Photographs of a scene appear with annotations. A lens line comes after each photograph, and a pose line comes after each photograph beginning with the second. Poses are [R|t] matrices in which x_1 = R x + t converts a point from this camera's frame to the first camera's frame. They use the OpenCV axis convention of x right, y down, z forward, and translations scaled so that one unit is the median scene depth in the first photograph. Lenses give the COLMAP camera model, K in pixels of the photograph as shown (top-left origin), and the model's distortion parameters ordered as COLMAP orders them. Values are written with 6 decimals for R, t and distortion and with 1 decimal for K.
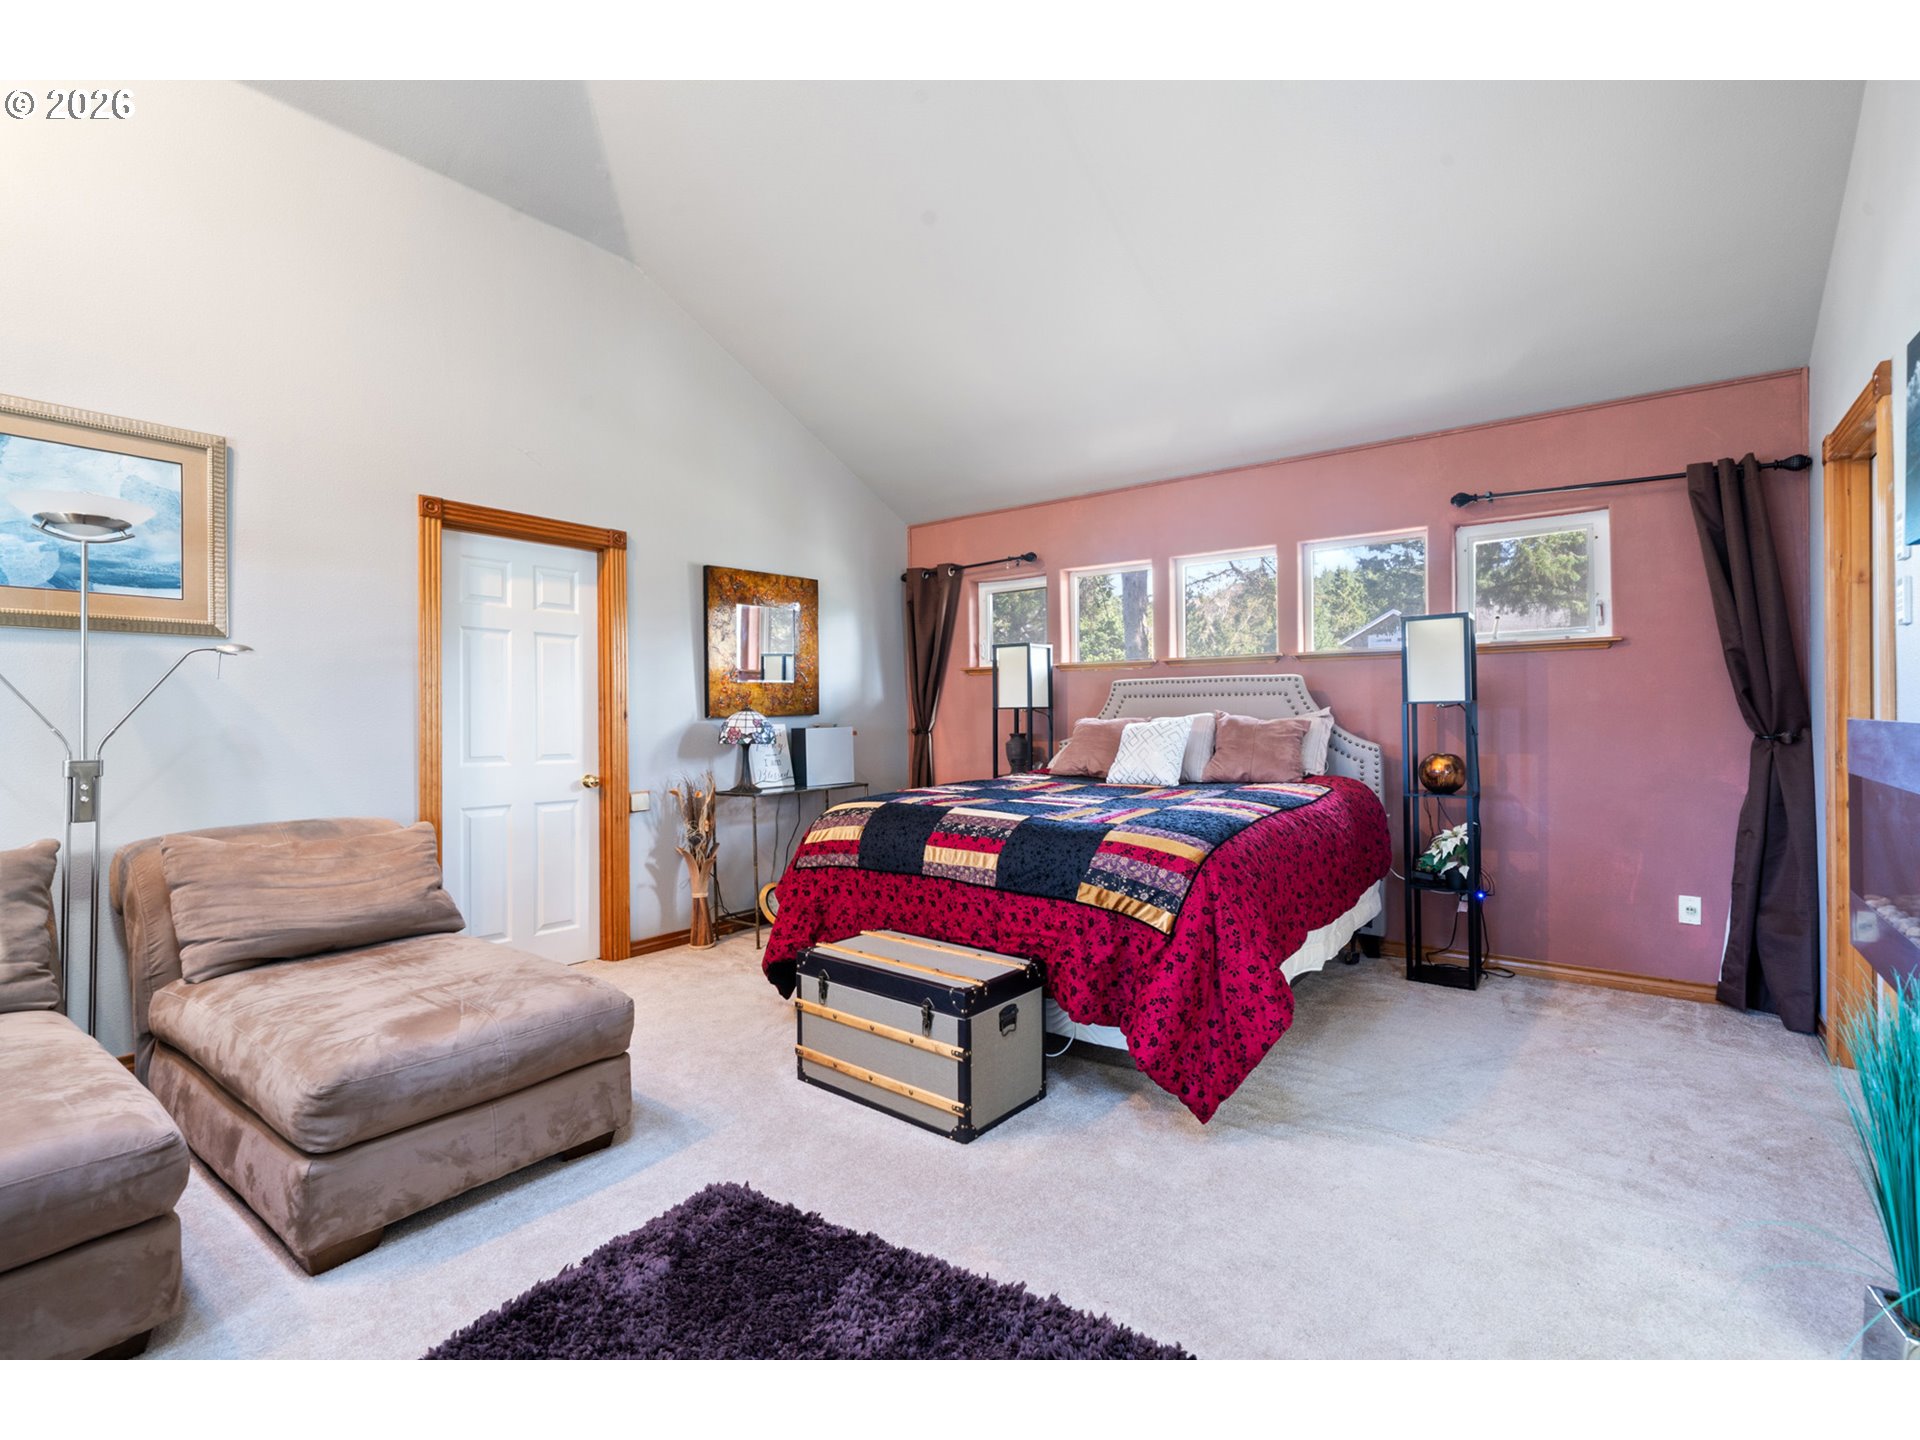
lens RADIAL K [[872.6, 0, 957.8], [0, 872.6, 716.8], [0, 0, 1]] dist [-0.000180, 0.000105]
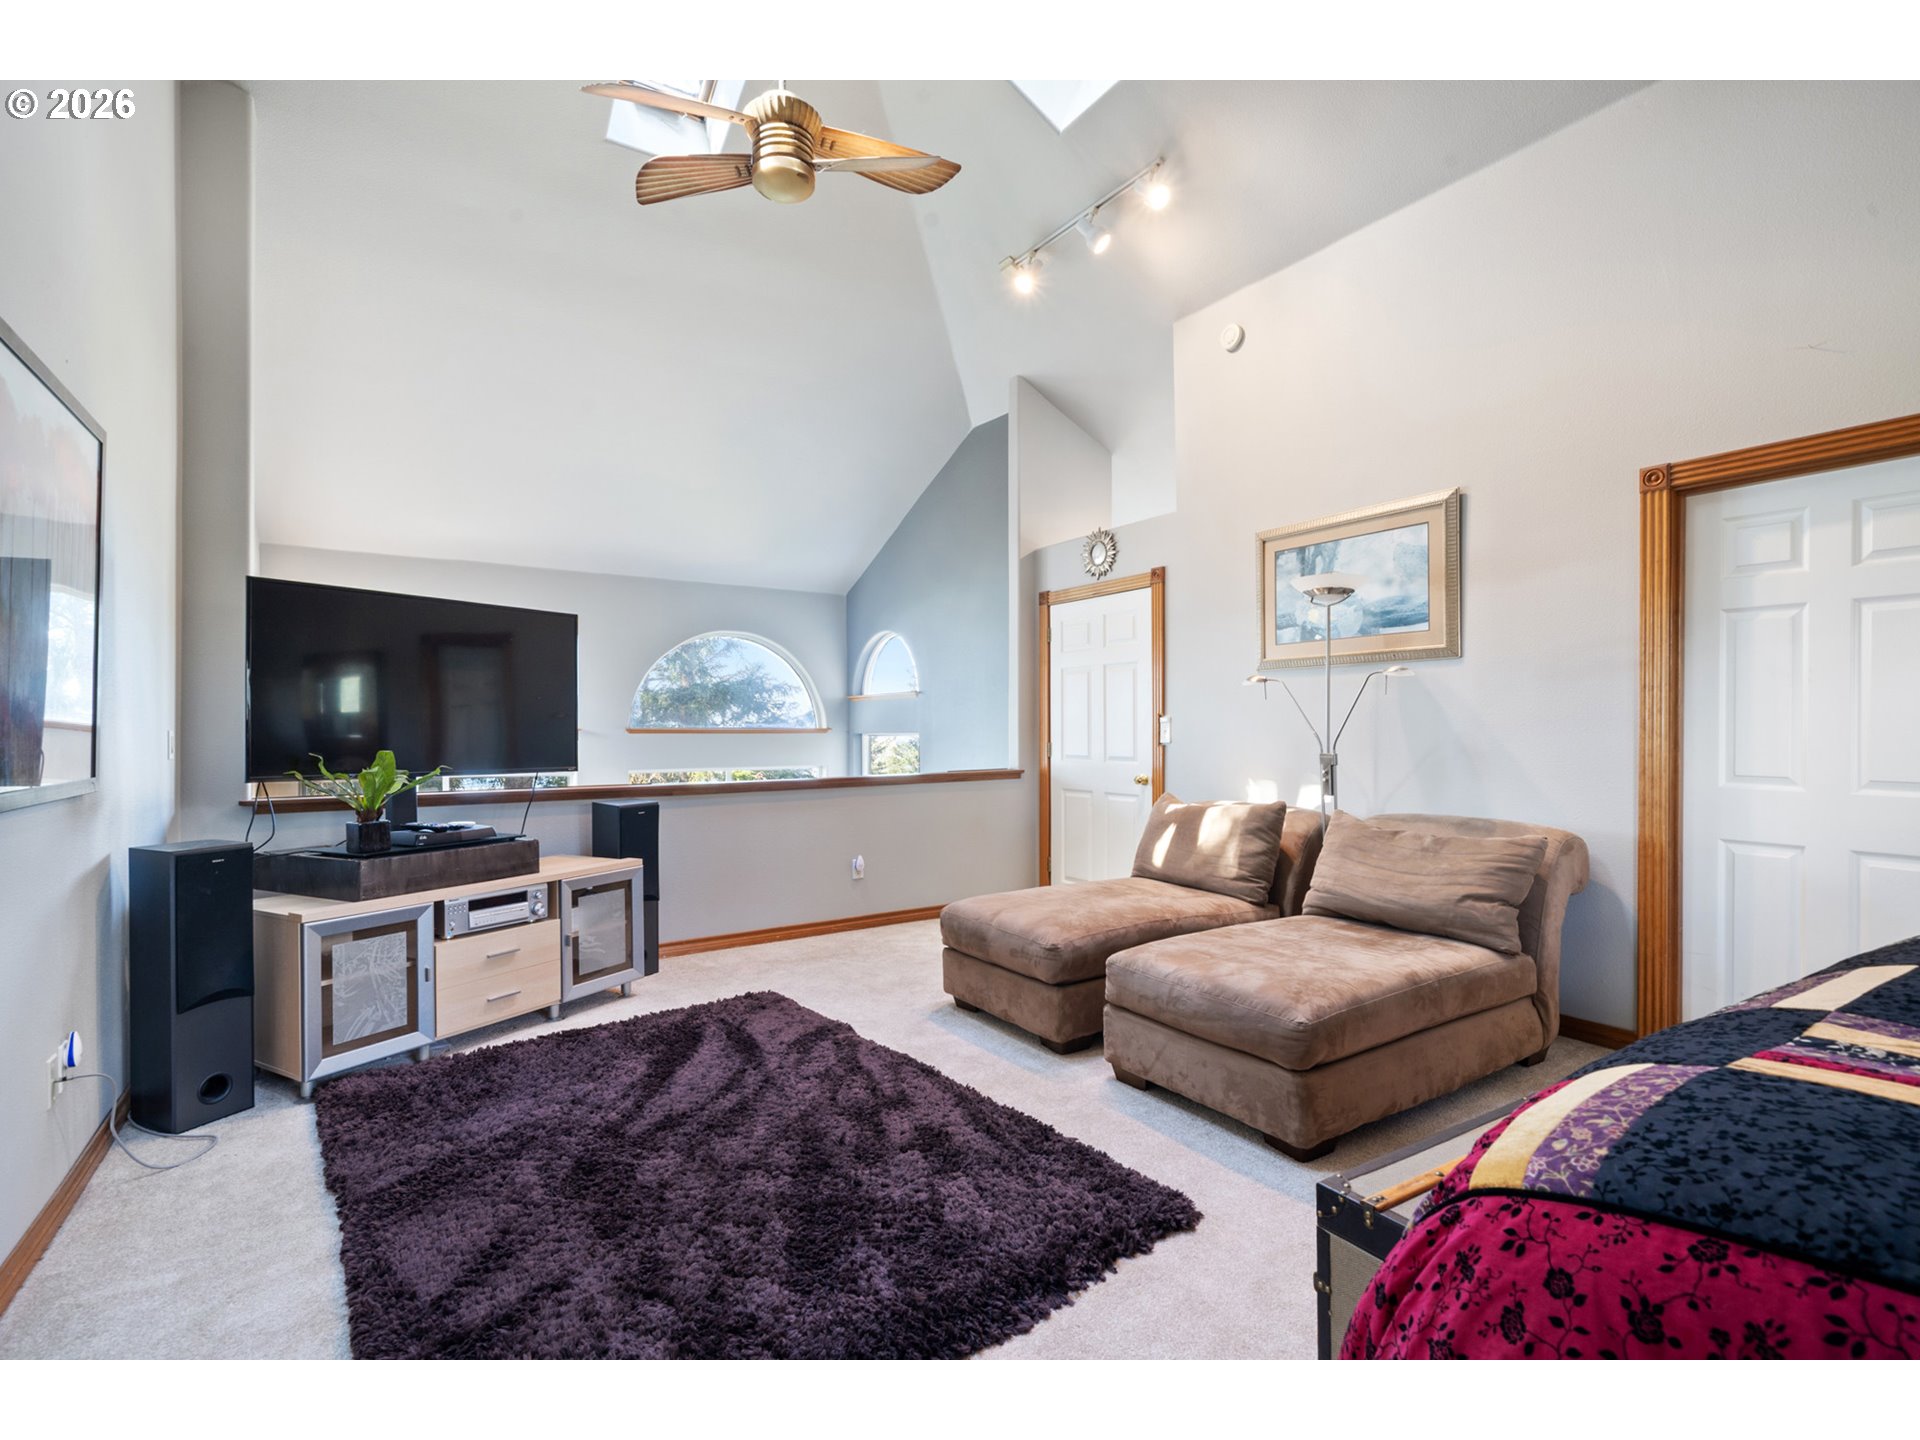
lens RADIAL K [[872.6, 0, 957.8], [0, 872.6, 716.8], [0, 0, 1]] dist [-0.000180, 0.000105]
pose [[-0.325752, -0.012099, -0.945378, 0.422943], [-0.004295, 0.999927, -0.011317, 0.005855], [0.945446, 0.000374, -0.325780, 0.626225]]
